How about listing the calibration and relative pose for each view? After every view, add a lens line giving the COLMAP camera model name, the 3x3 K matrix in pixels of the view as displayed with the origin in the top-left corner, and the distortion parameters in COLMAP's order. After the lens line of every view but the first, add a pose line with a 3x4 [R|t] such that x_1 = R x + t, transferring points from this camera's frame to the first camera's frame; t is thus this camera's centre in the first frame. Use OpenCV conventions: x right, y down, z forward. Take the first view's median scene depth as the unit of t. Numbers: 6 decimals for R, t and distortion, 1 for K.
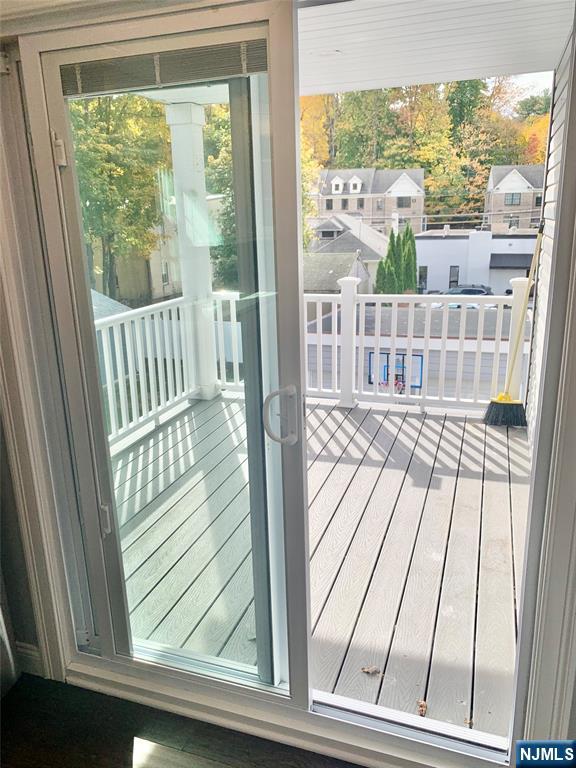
lens RADIAL K [[589.1, 0, 286.1], [0, 589.1, 382.1], [0, 0, 1]] dist [0.037243, -0.050248]
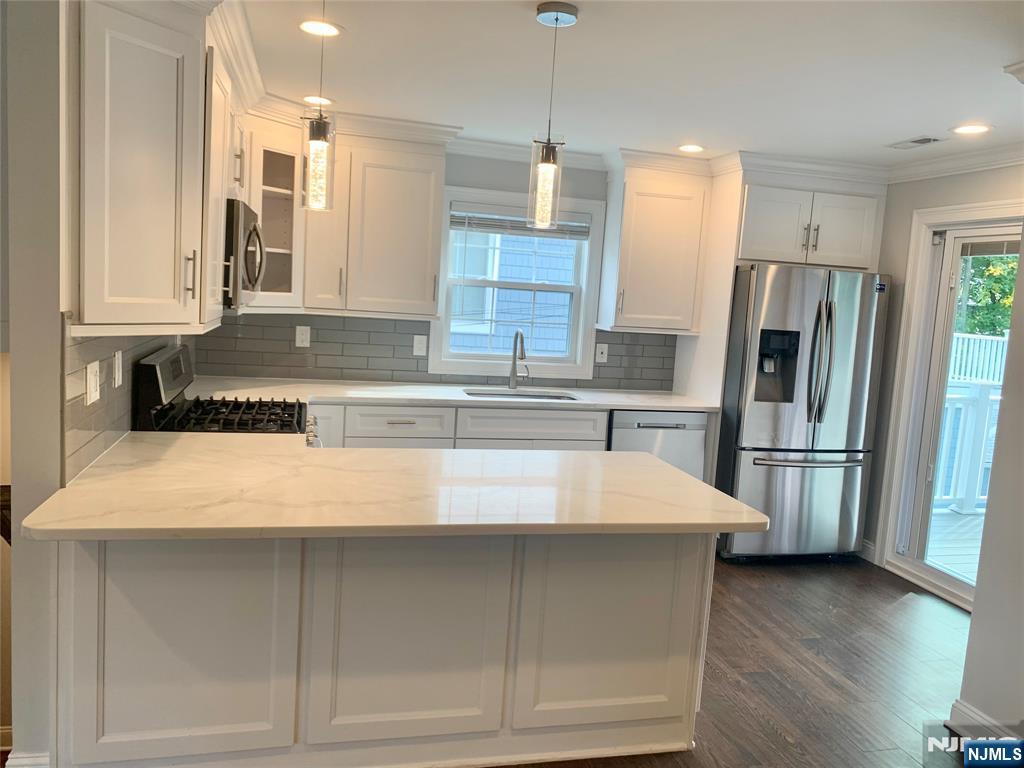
lens RADIAL K [[785.5, 0, 515.7], [0, 785.5, 379.1], [0, 0, 1]] dist [0.037243, -0.050248]
pose [[0.550417, 0.152867, -0.820776, 0.023789], [-0.302930, 0.952666, -0.025715, 0.010330], [0.777994, 0.262792, 0.570671, -0.036433]]
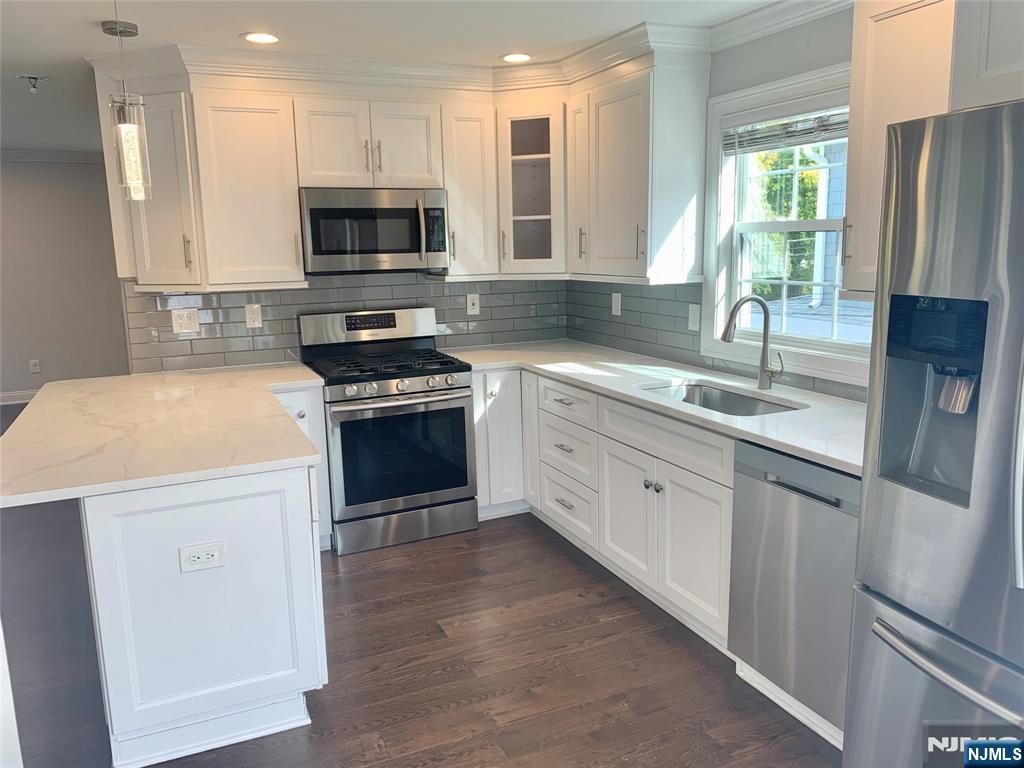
lens RADIAL K [[785.5, 0, 507.8], [0, 785.5, 380.5], [0, 0, 1]] dist [0.037243, -0.050248]
pose [[-0.728923, 0.158474, -0.666001, 0.007826], [-0.149263, 0.912645, 0.380526, -0.005570], [0.668126, 0.376783, -0.641593, 0.020774]]
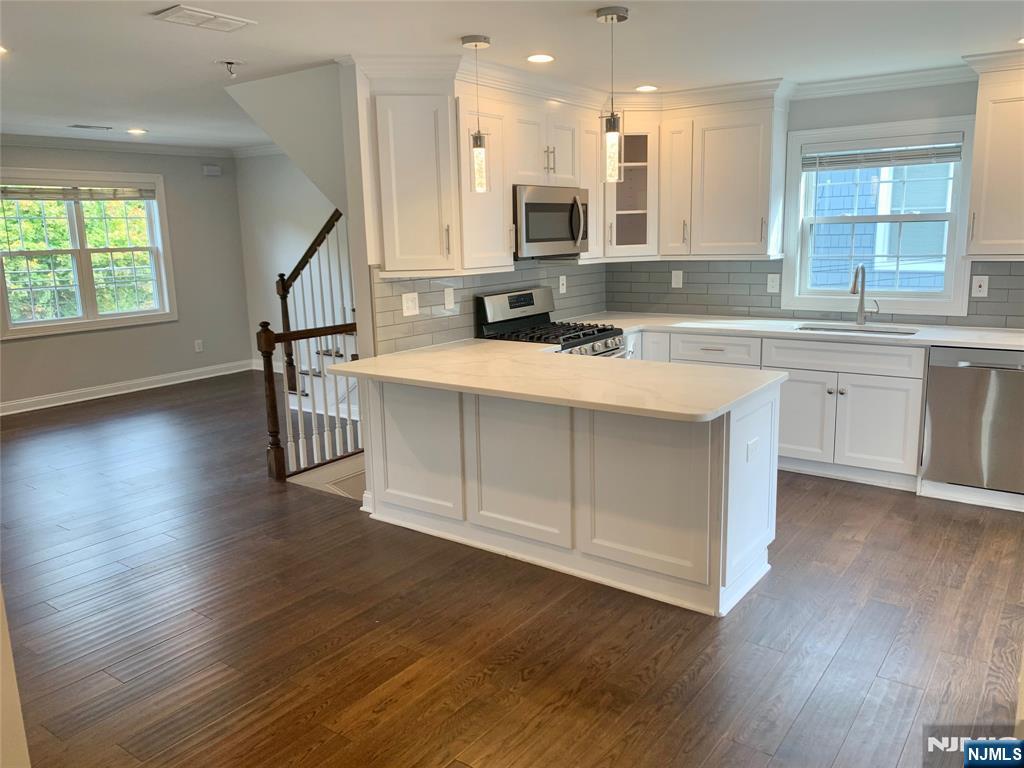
lens RADIAL K [[785.5, 0, 505.2], [0, 785.5, 386.7], [0, 0, 1]] dist [0.037243, -0.050248]
pose [[-0.293335, 0.215539, -0.931396, 0.041592], [-0.231138, 0.929360, 0.287863, 0.001960], [0.927647, 0.299721, -0.222795, -0.009426]]
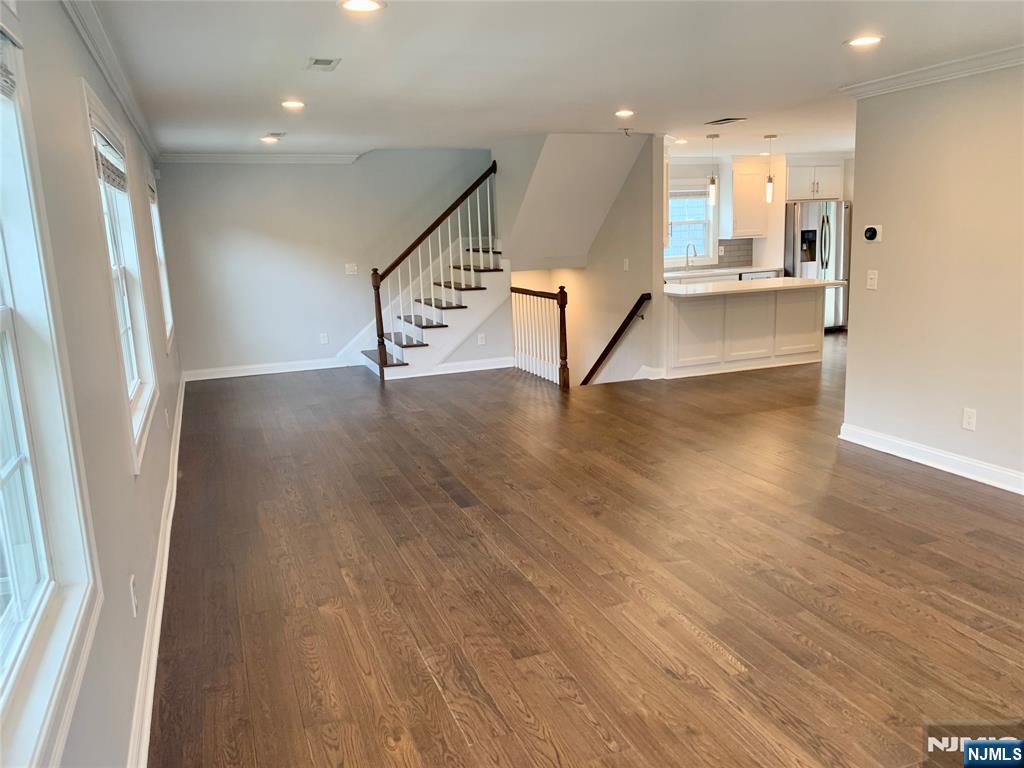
lens RADIAL K [[785.5, 0, 517.2], [0, 785.5, 384.1], [0, 0, 1]] dist [0.037243, -0.050248]
pose [[0.658459, 0.145880, -0.738343, 0.058566], [-0.183481, 0.982550, 0.030500, 0.031428], [0.729908, 0.115389, 0.673735, -0.117229]]
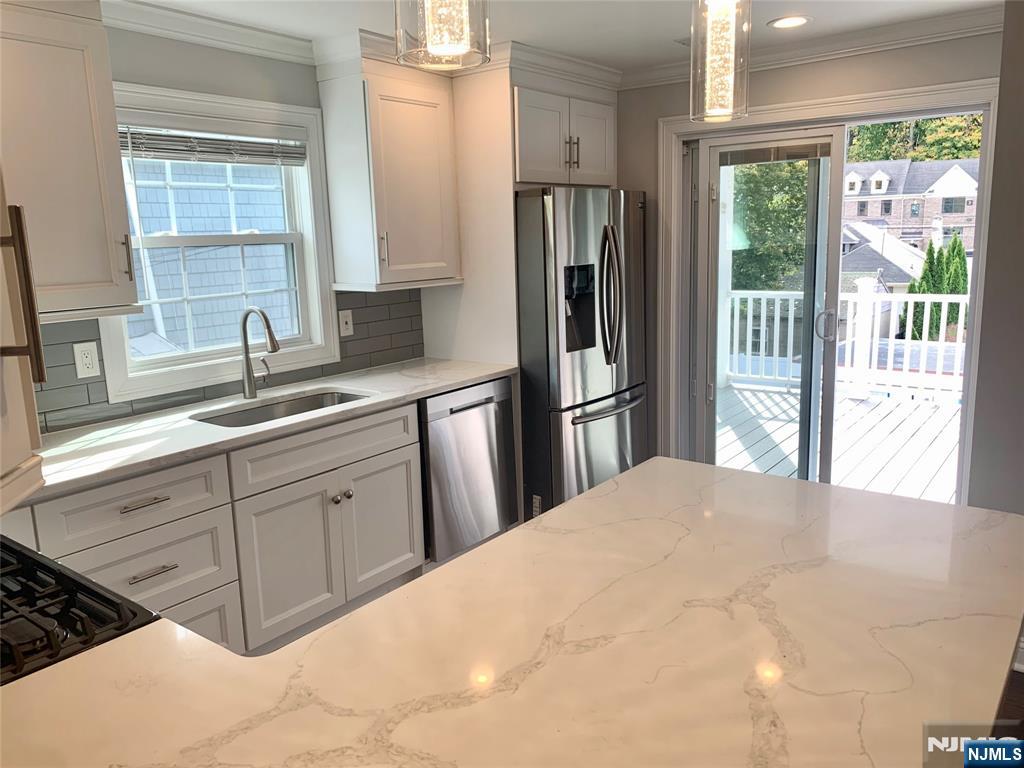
lens RADIAL K [[785.5, 0, 518.5], [0, 785.5, 377.9], [0, 0, 1]] dist [0.037243, -0.050248]
pose [[0.953093, 0.054552, -0.297720, -0.003914], [-0.079120, 0.994327, -0.071093, 0.010313], [0.292153, 0.091314, 0.952002, -0.036262]]
